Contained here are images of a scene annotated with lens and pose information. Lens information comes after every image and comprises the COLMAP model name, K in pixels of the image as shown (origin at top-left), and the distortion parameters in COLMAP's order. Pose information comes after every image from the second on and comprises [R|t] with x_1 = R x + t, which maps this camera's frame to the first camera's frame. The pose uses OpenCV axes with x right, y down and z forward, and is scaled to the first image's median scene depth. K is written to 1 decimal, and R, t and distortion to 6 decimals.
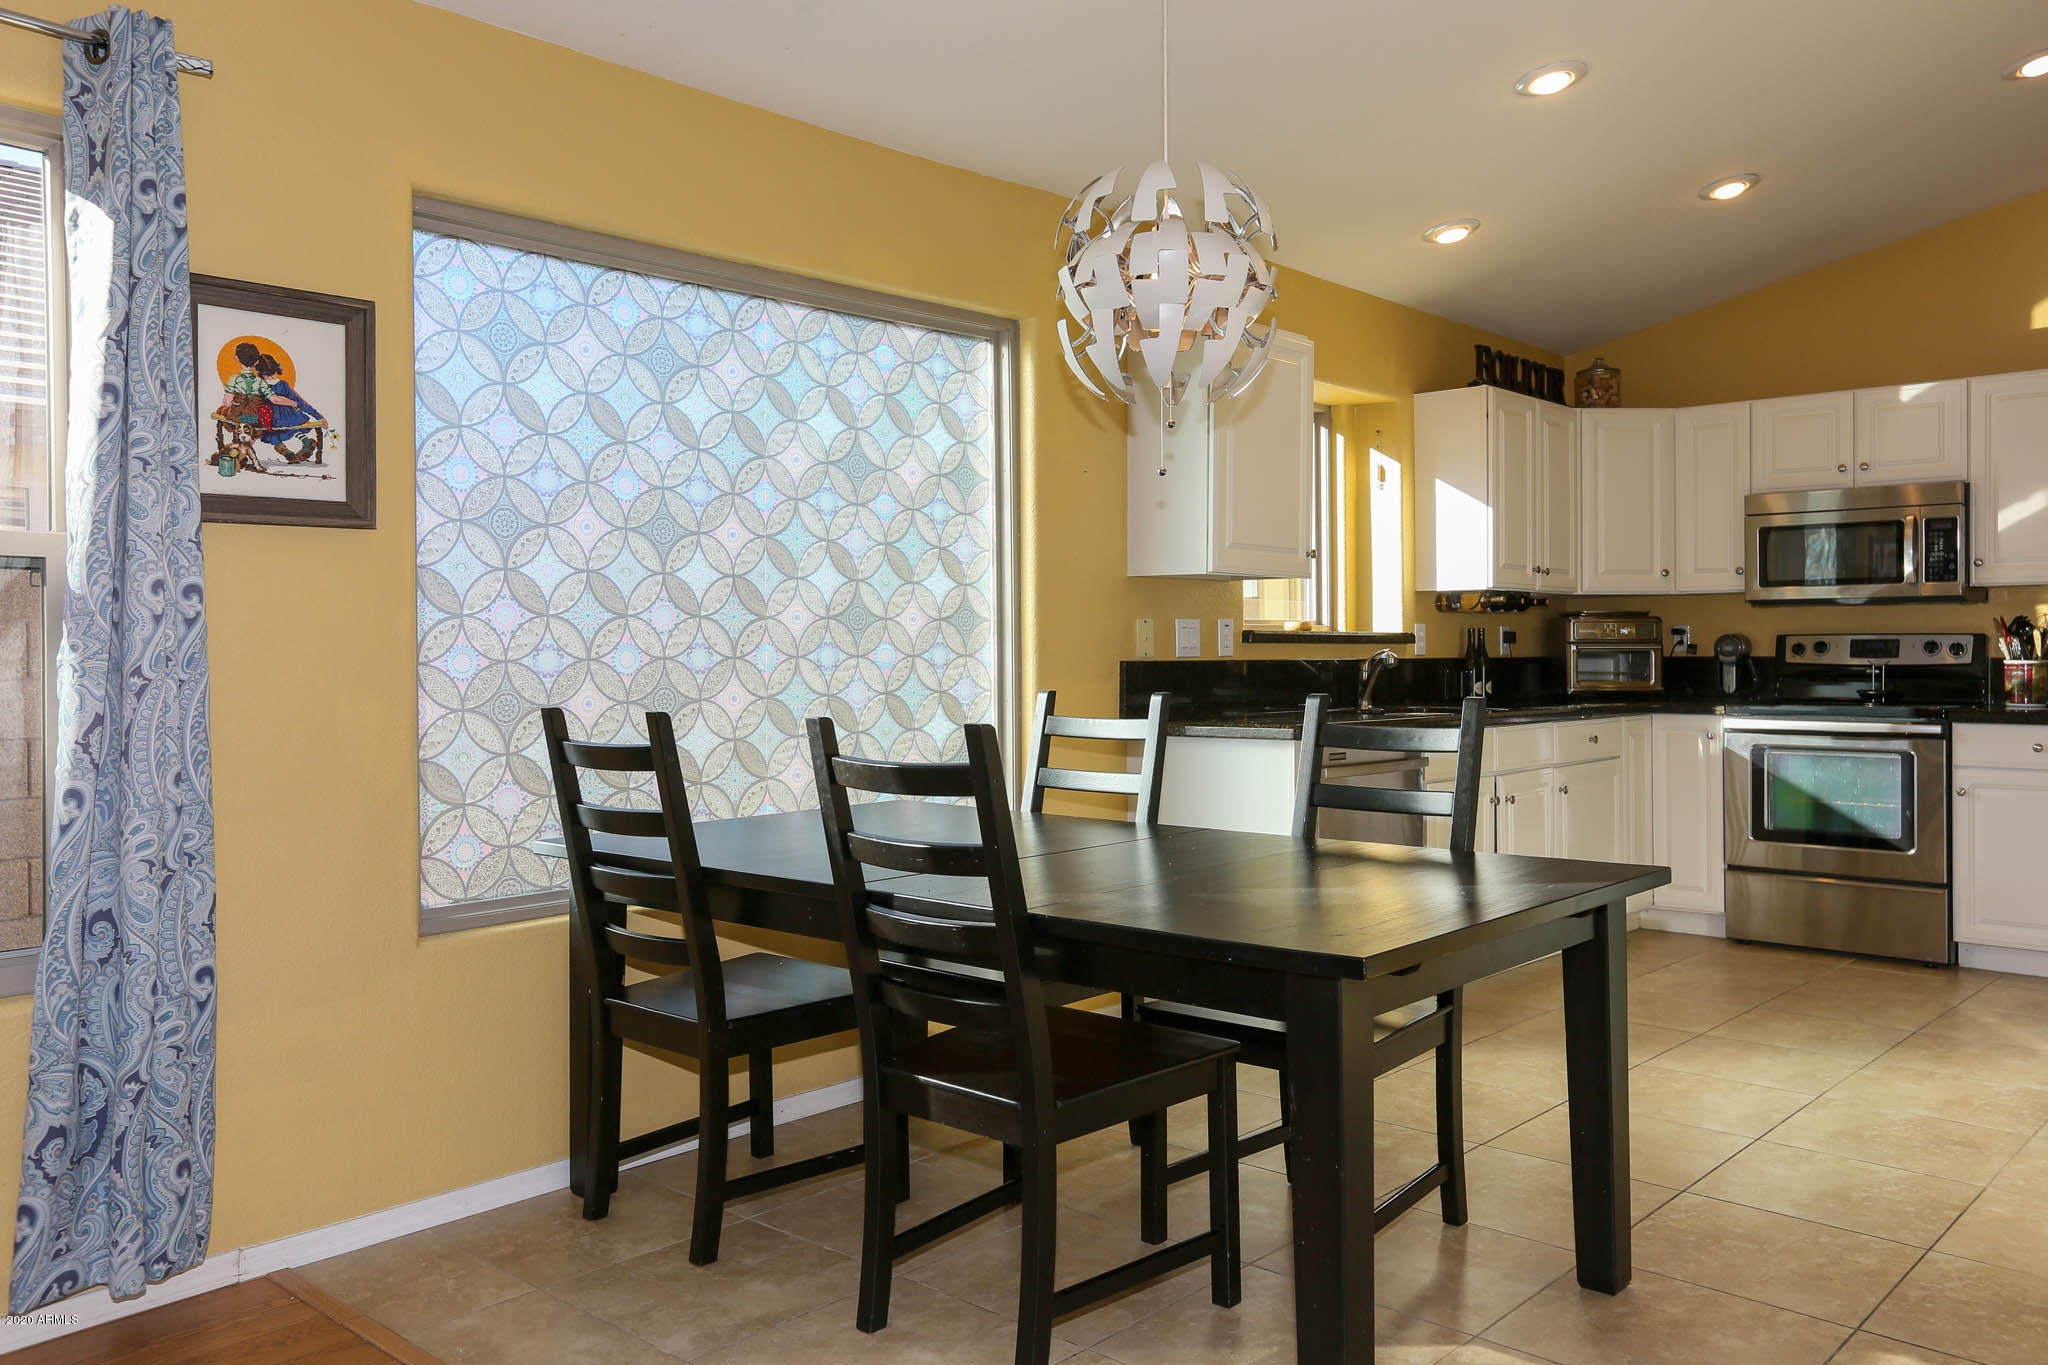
lens RADIAL K [[1595.4, 0, 1218.1], [0, 1595.4, 654.9], [0, 0, 1]] dist [-0.015833, 0.040586]
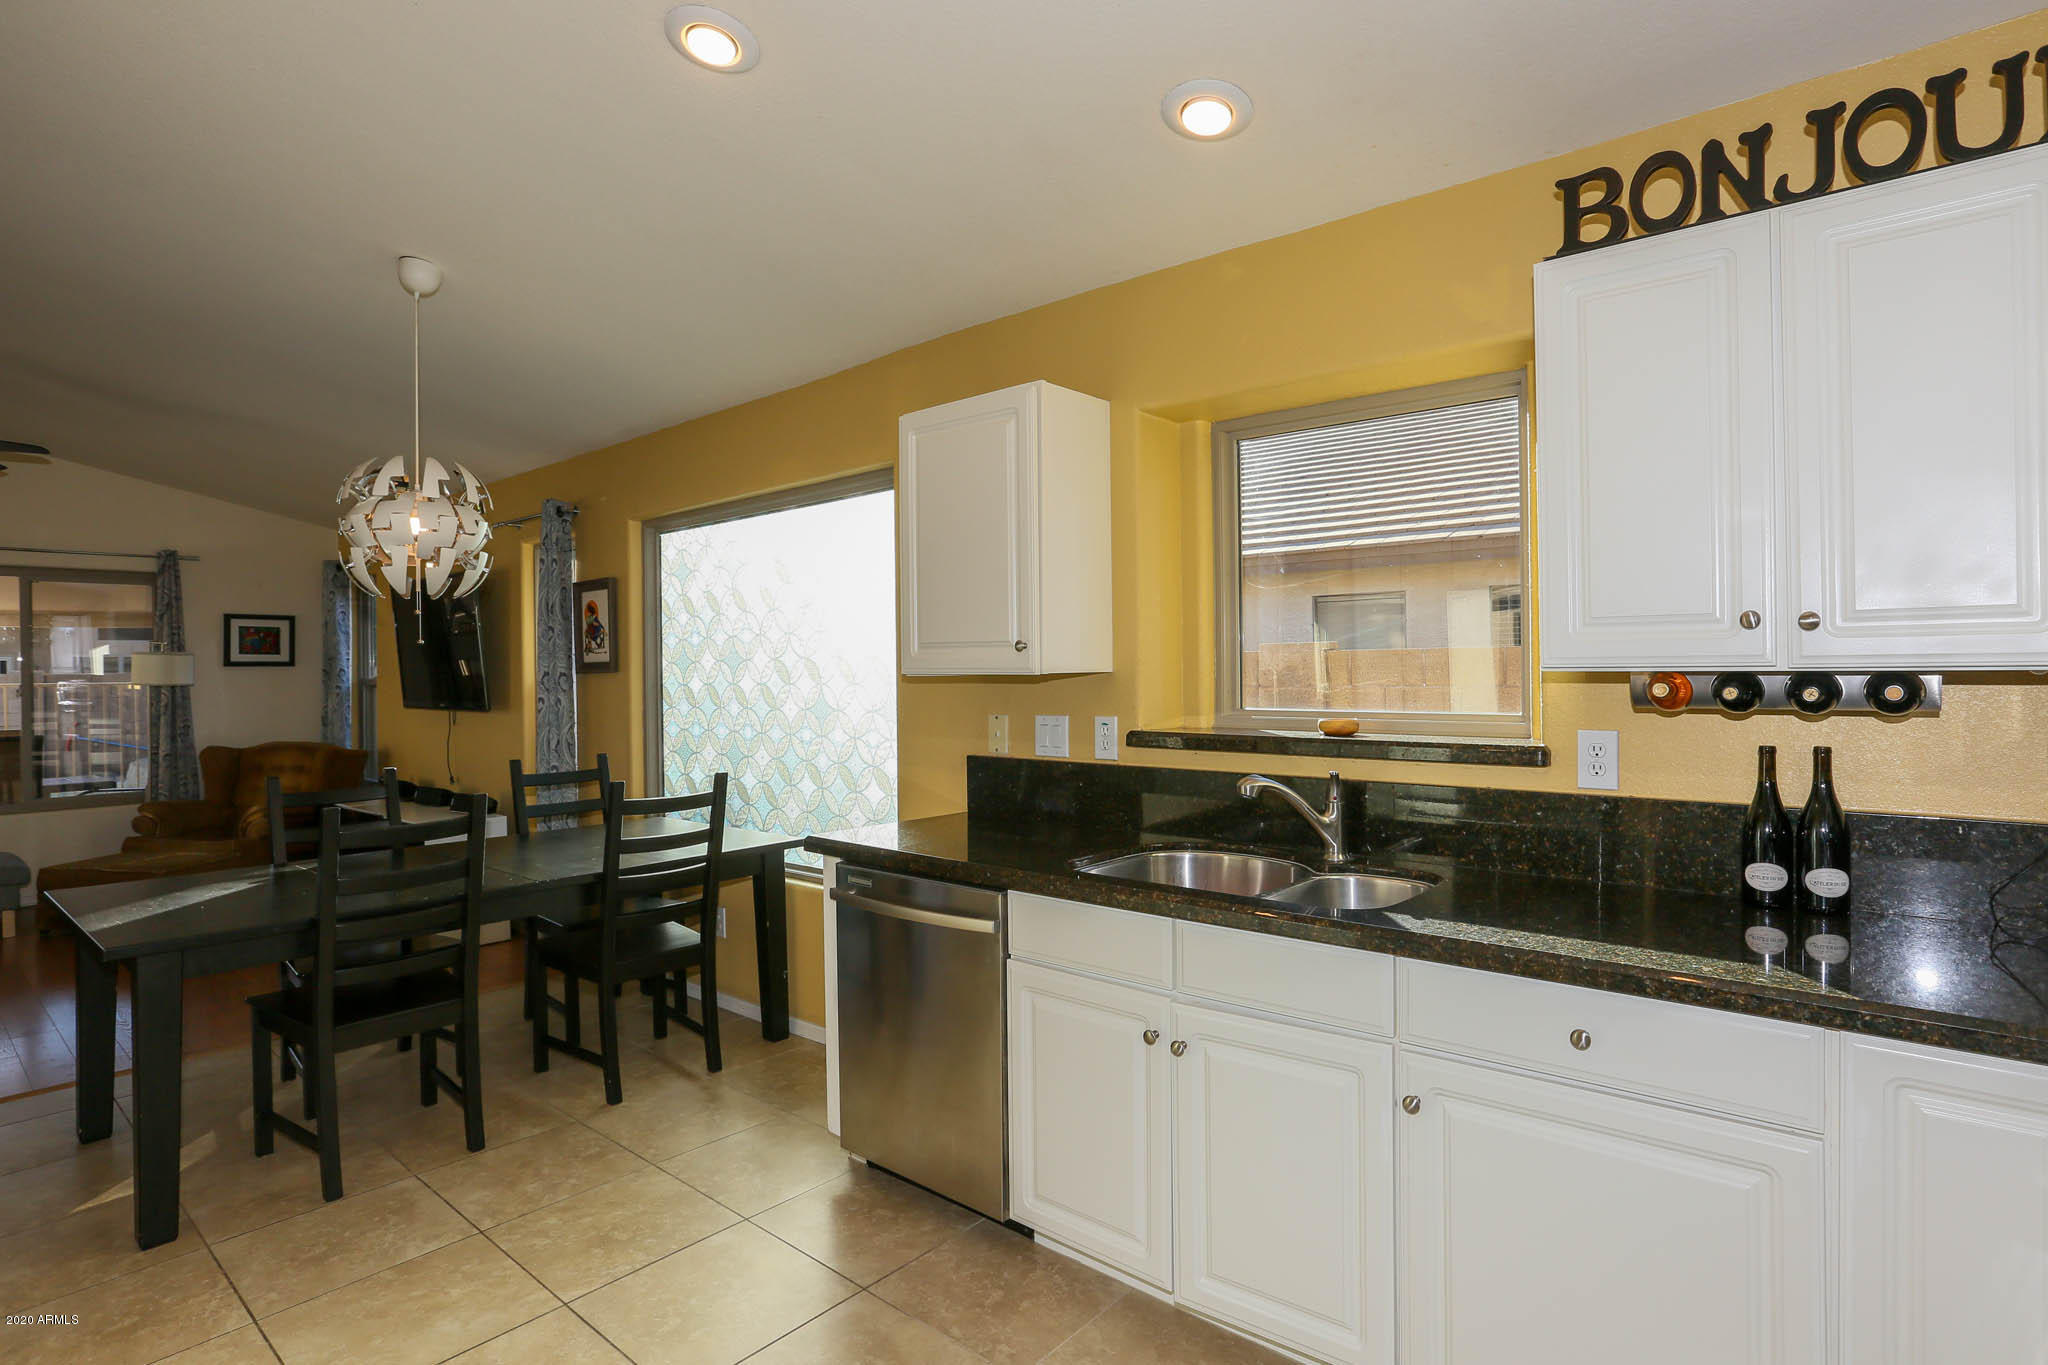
lens RADIAL K [[1073.1, 0, 970.1], [0, 1073.1, 668.6], [0, 0, 1]] dist [-0.022800, 0.002838]
pose [[-0.083320, 0.013038, -0.996438, 0.865823], [0.014704, 0.999822, 0.011853, -0.082155], [0.996414, -0.013664, -0.083497, 1.422479]]
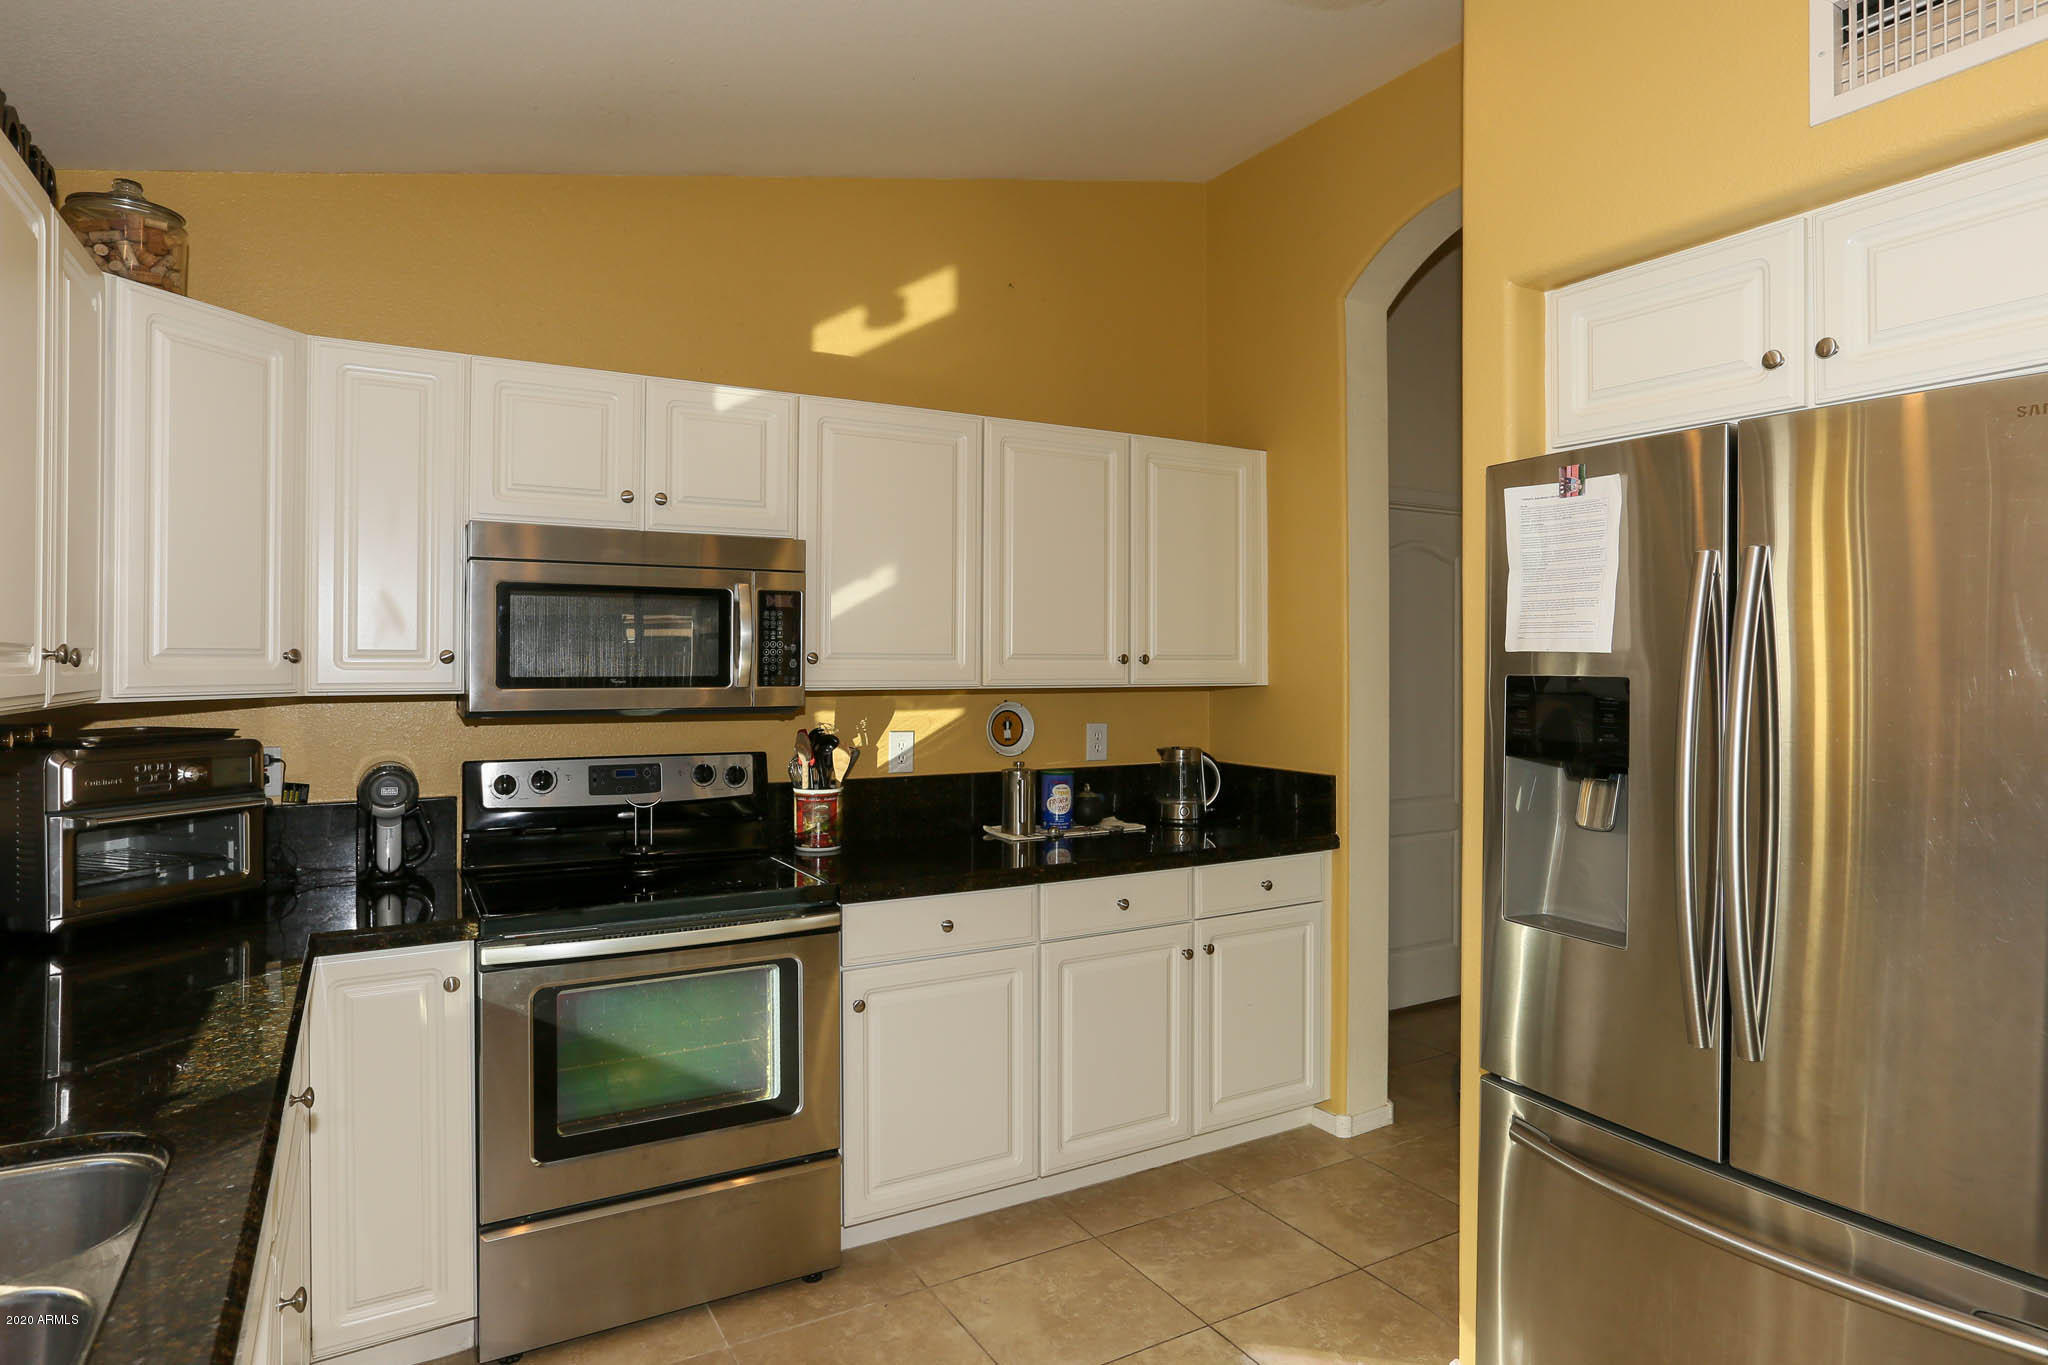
lens RADIAL K [[1185.1, 0, 1056.7], [0, 1185.1, 668.6], [0, 0, 1]] dist [-0.034756, 0.013206]
pose [[0.401280, 0.011134, 0.915888, 0.074196], [-0.003693, 0.999938, -0.010537, -0.081528], [-0.915948, 0.000846, 0.401297, 1.171561]]
